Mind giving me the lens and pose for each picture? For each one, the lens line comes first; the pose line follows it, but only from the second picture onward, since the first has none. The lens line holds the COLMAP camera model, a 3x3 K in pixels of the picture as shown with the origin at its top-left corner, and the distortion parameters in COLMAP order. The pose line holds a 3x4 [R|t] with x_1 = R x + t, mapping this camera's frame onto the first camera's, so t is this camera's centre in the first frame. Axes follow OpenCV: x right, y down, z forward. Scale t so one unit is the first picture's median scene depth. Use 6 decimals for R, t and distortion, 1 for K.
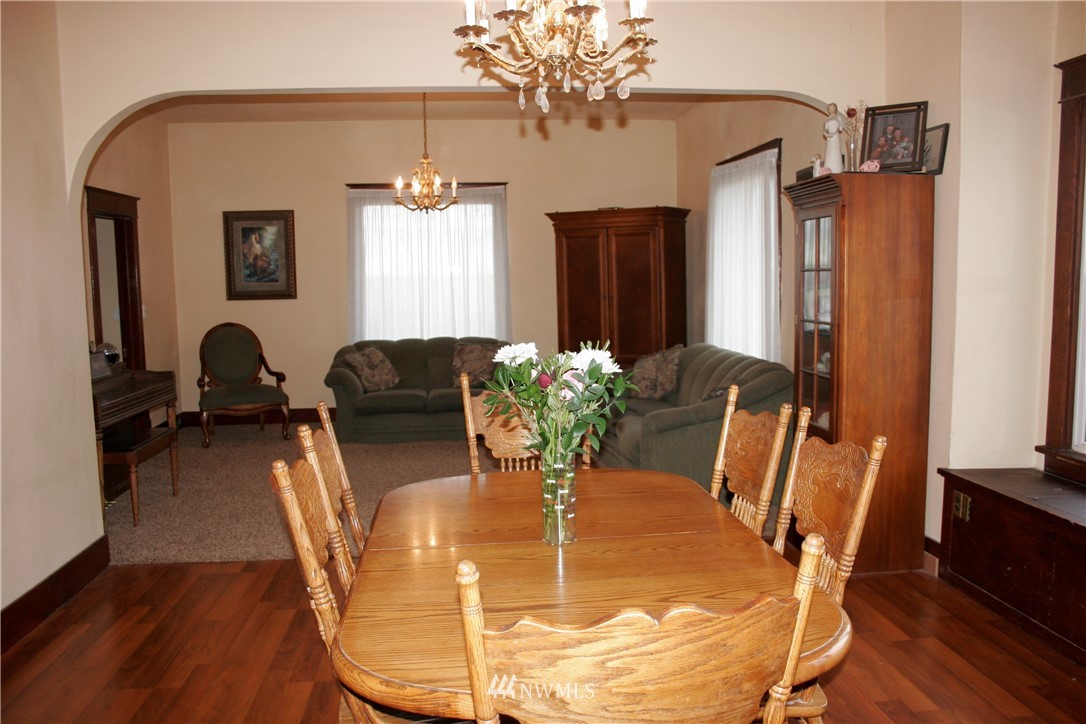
lens RADIAL K [[904.6, 0, 543.0], [0, 904.6, 362.0], [0, 0, 1]] dist [-0.150032, 0.162310]
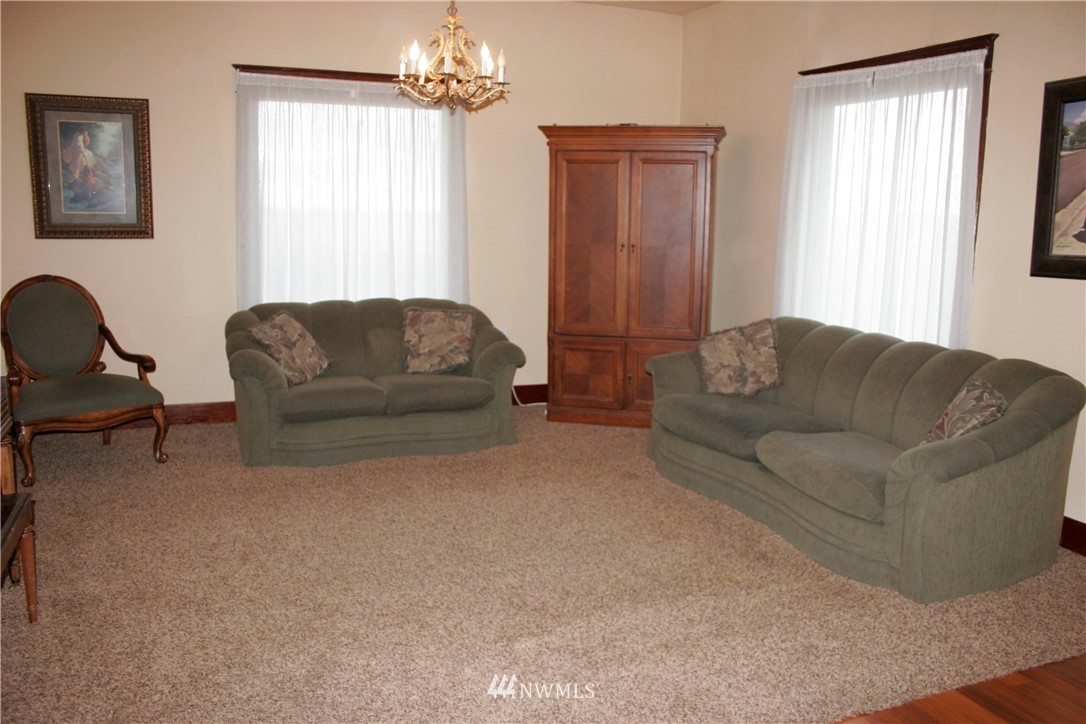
lens RADIAL K [[904.6, 0, 543.0], [0, 904.6, 362.0], [0, 0, 1]] dist [-0.150032, 0.162310]
pose [[0.956001, -0.014156, 0.293023, -0.201798], [-0.006667, 0.997529, 0.069942, -0.029003], [-0.293289, -0.068819, 0.953544, 0.312249]]
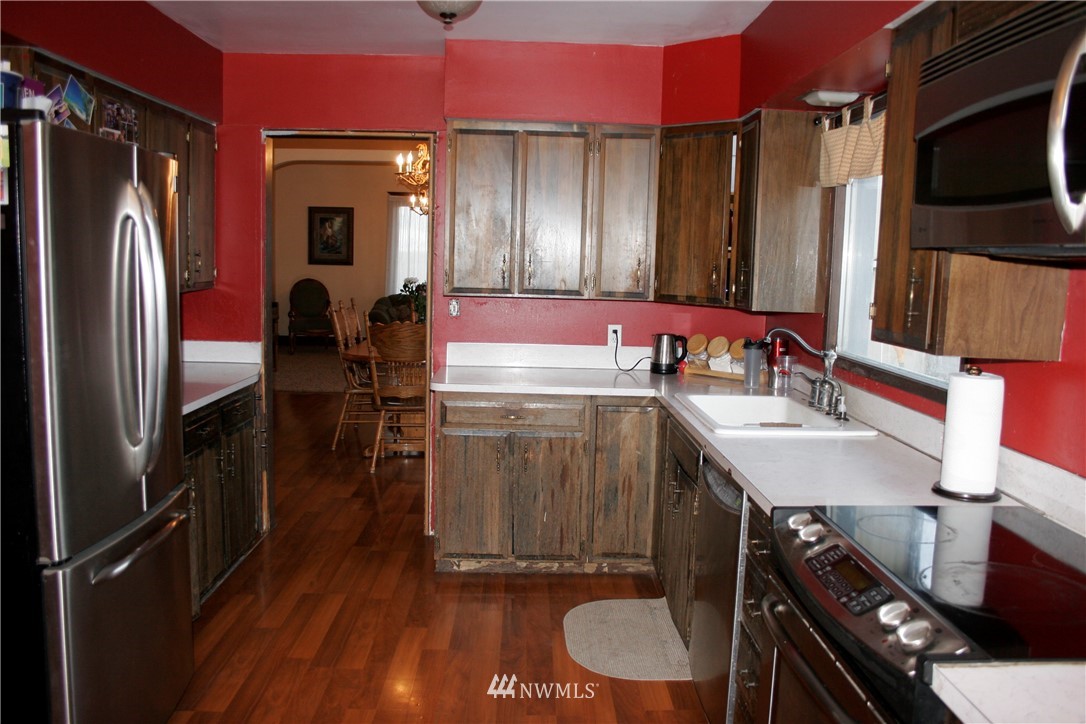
lens RADIAL K [[904.6, 0, 543.0], [0, 904.6, 362.0], [0, 0, 1]] dist [-0.150032, 0.162310]
pose [[0.996040, 0.051688, -0.072332, 0.178091], [-0.050506, 0.998560, 0.018084, 0.053334], [0.073163, -0.014359, 0.997217, -0.540685]]
